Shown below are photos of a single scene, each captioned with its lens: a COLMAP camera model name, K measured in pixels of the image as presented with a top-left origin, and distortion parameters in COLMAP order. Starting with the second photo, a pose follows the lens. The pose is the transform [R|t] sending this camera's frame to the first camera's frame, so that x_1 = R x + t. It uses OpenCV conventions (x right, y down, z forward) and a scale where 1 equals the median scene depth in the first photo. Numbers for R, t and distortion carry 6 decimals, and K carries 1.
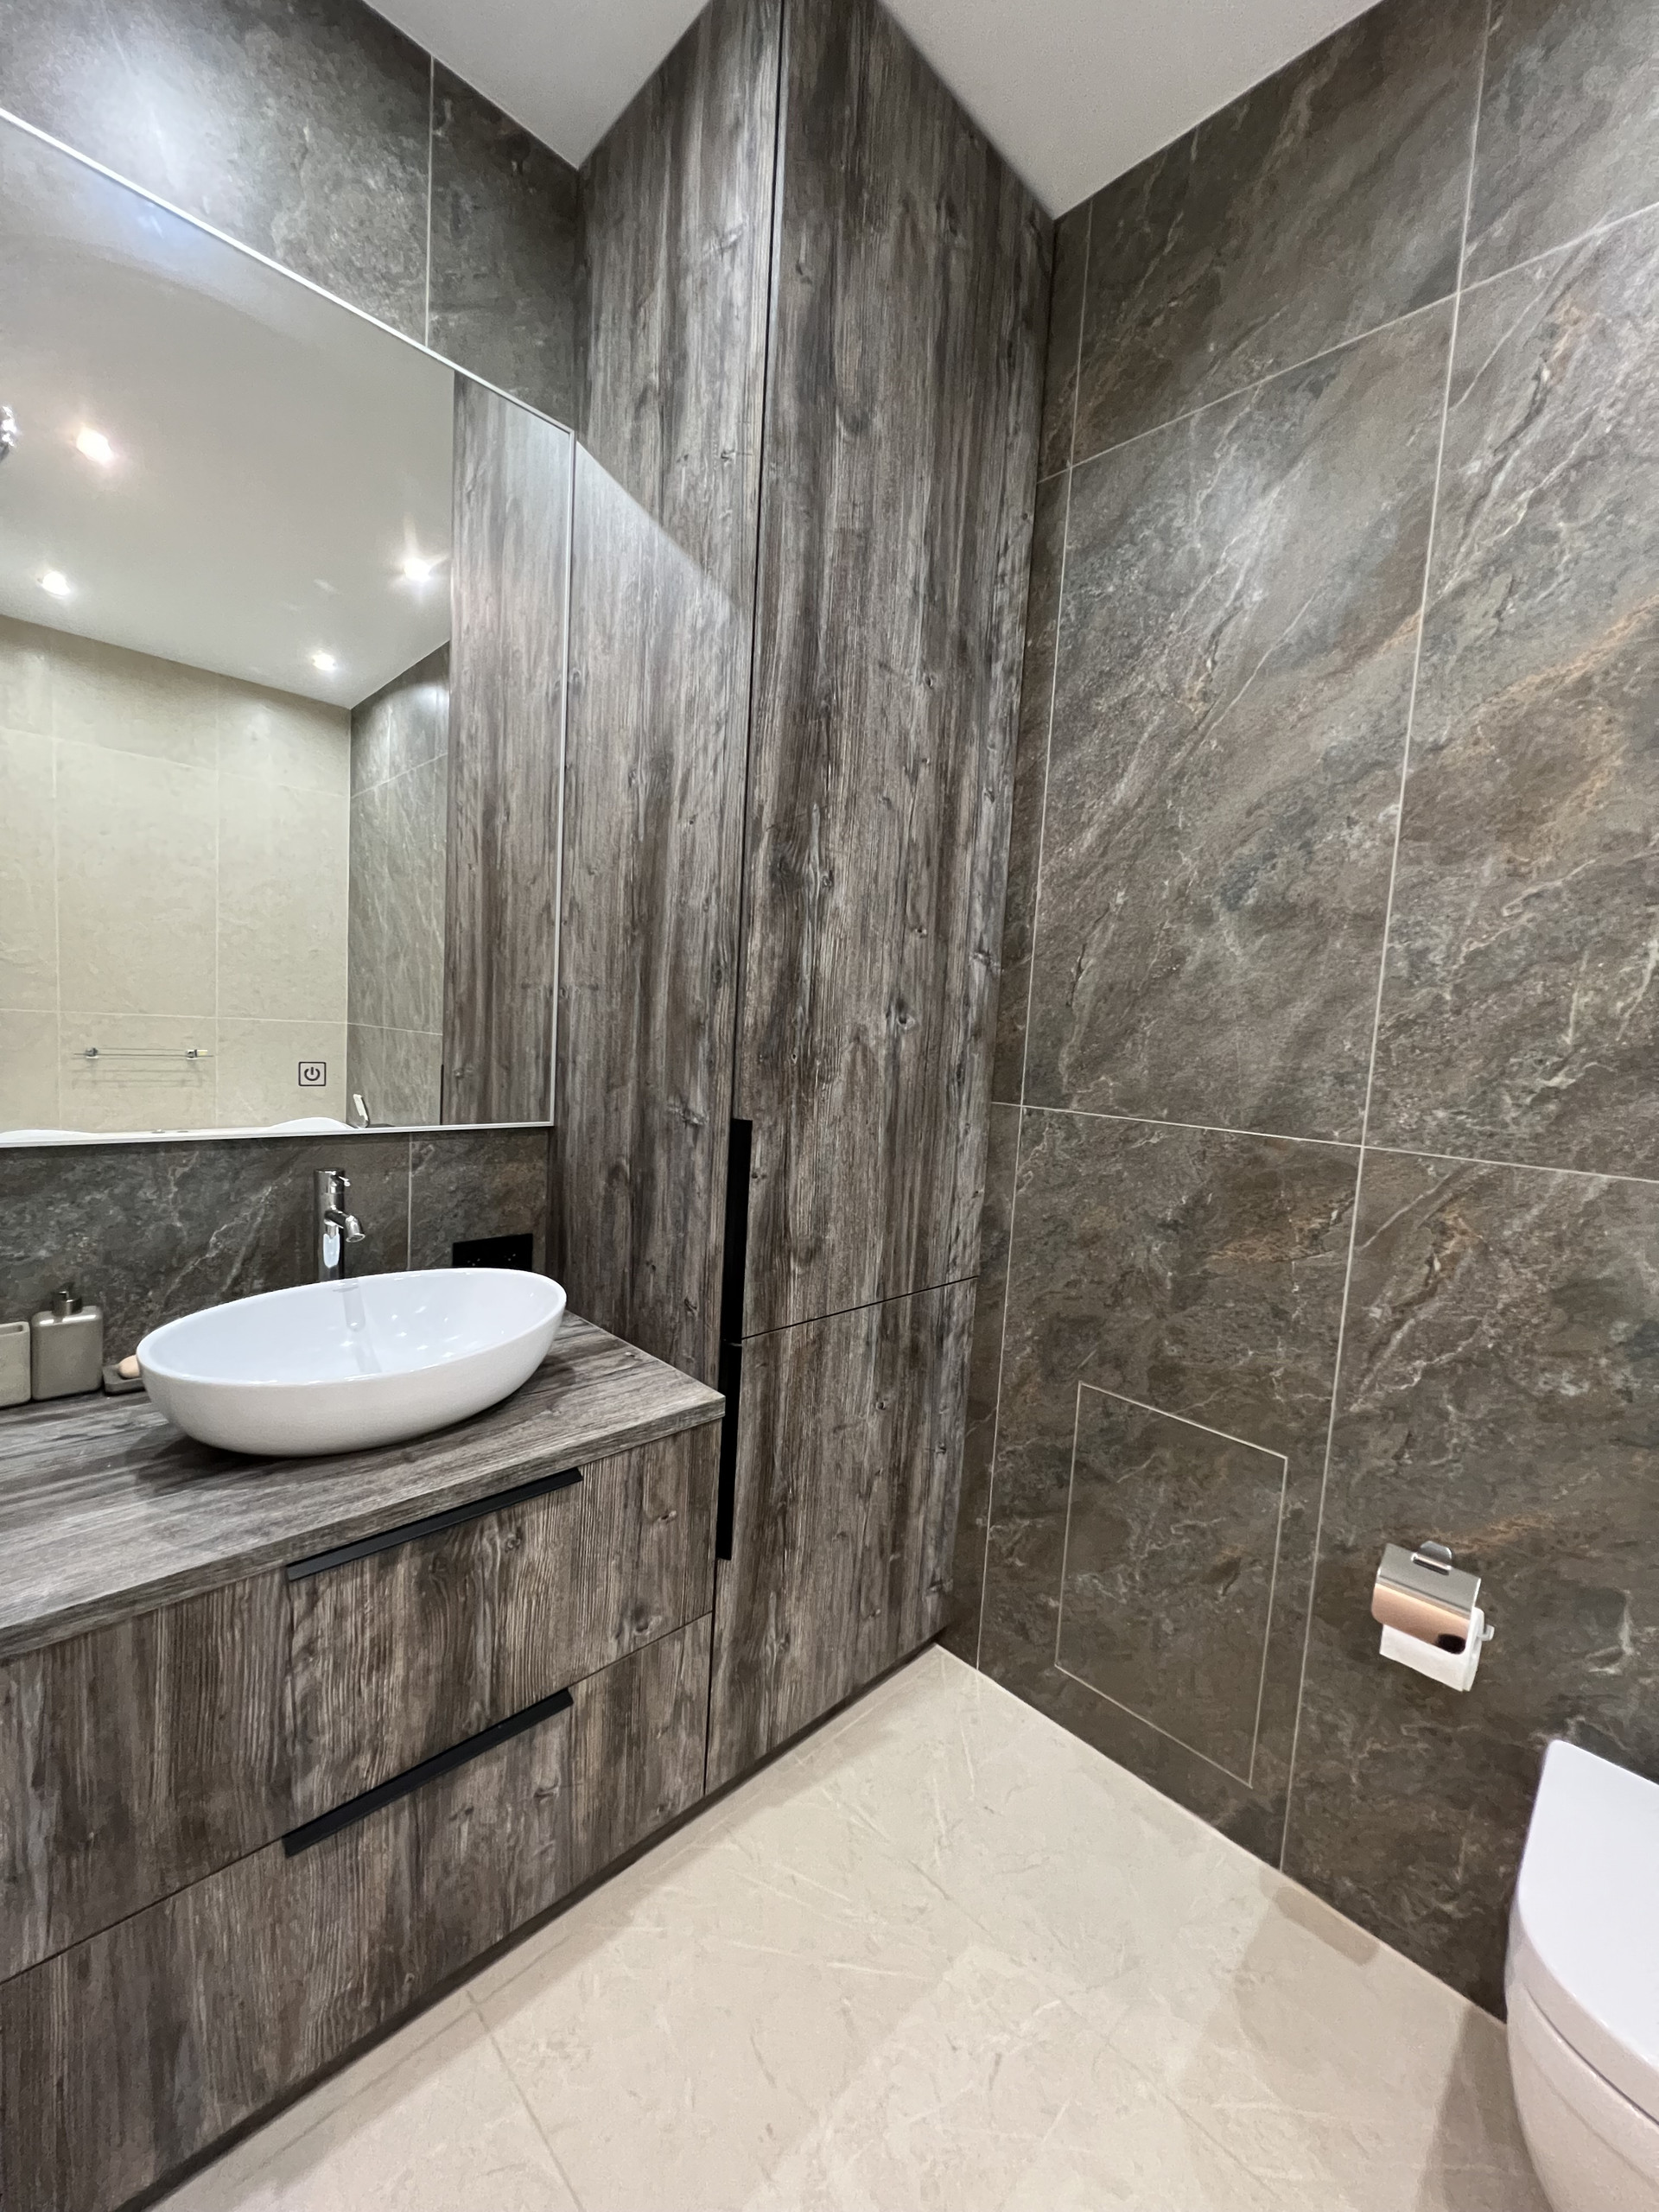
lens RADIAL K [[886.4, 0, 827.2], [0, 886.4, 1106.5], [0, 0, 1]] dist [-0.003979, 0.000905]
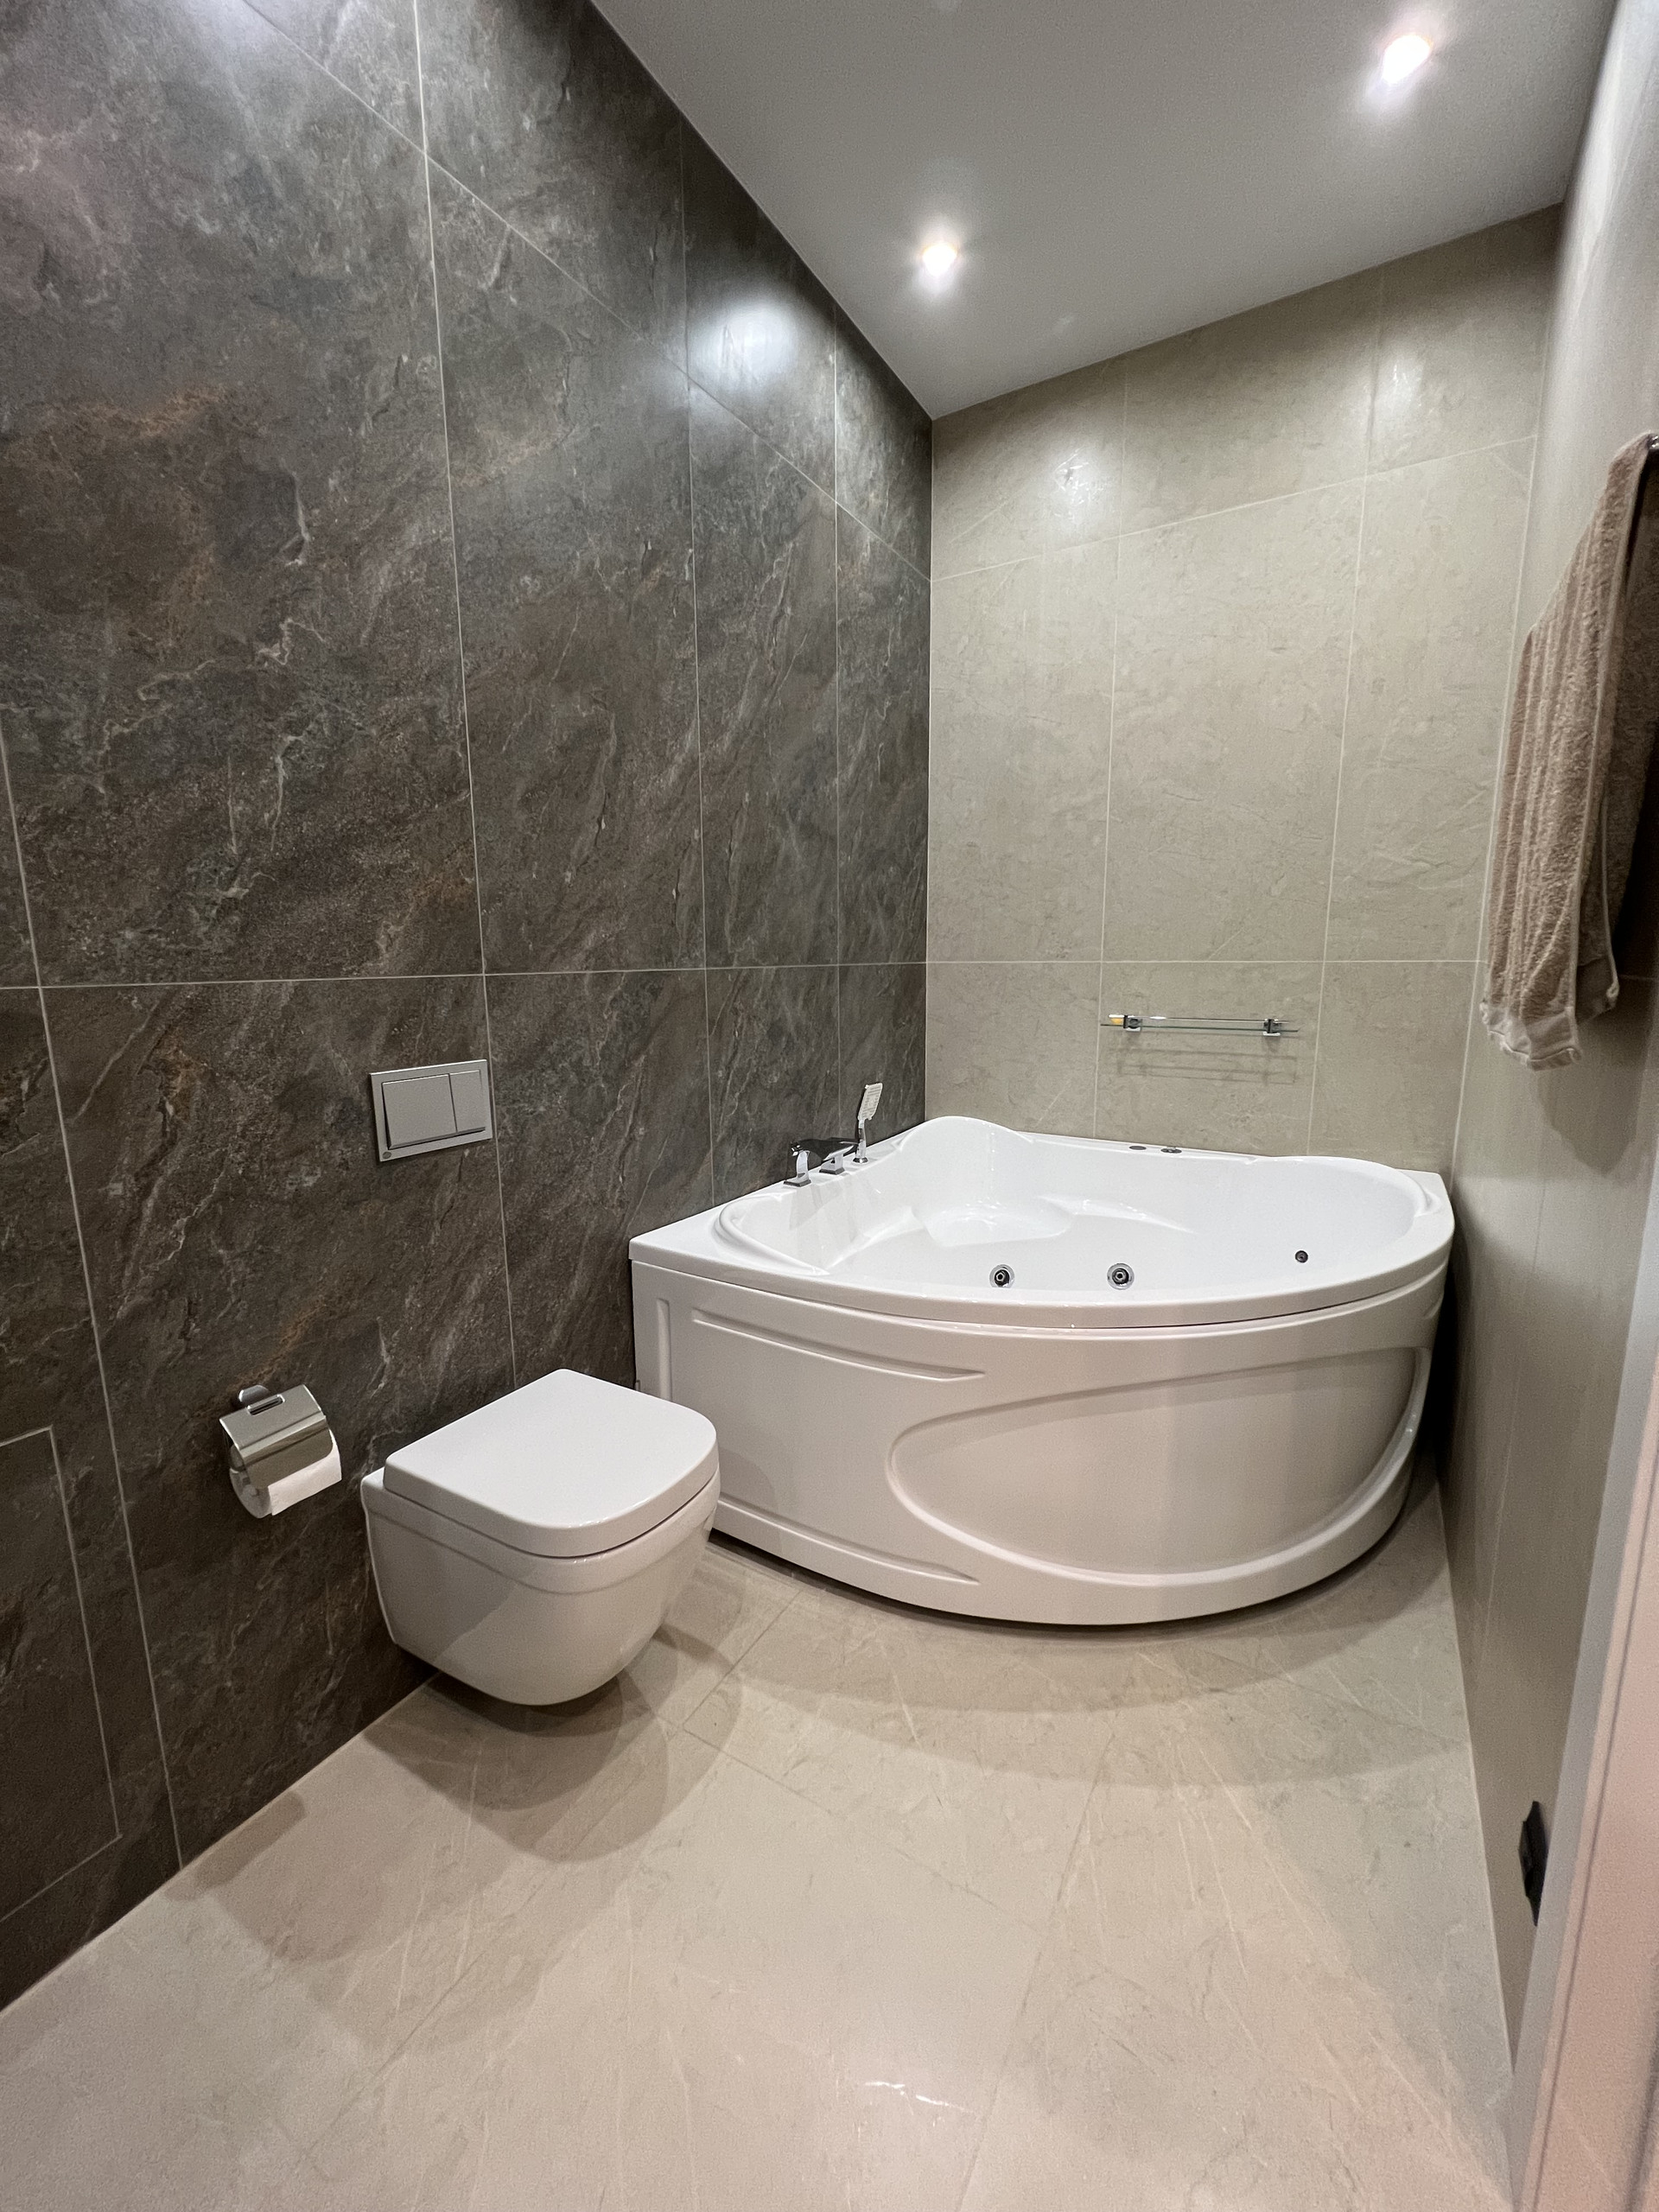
lens RADIAL K [[886.4, 0, 830.8], [0, 886.4, 1105.1], [0, 0, 1]] dist [-0.003979, 0.000905]
pose [[-0.250960, -0.218896, 0.942923, -0.319724], [0.076824, 0.966520, 0.244821, 0.010893], [-0.964944, 0.133879, -0.225742, 0.587434]]
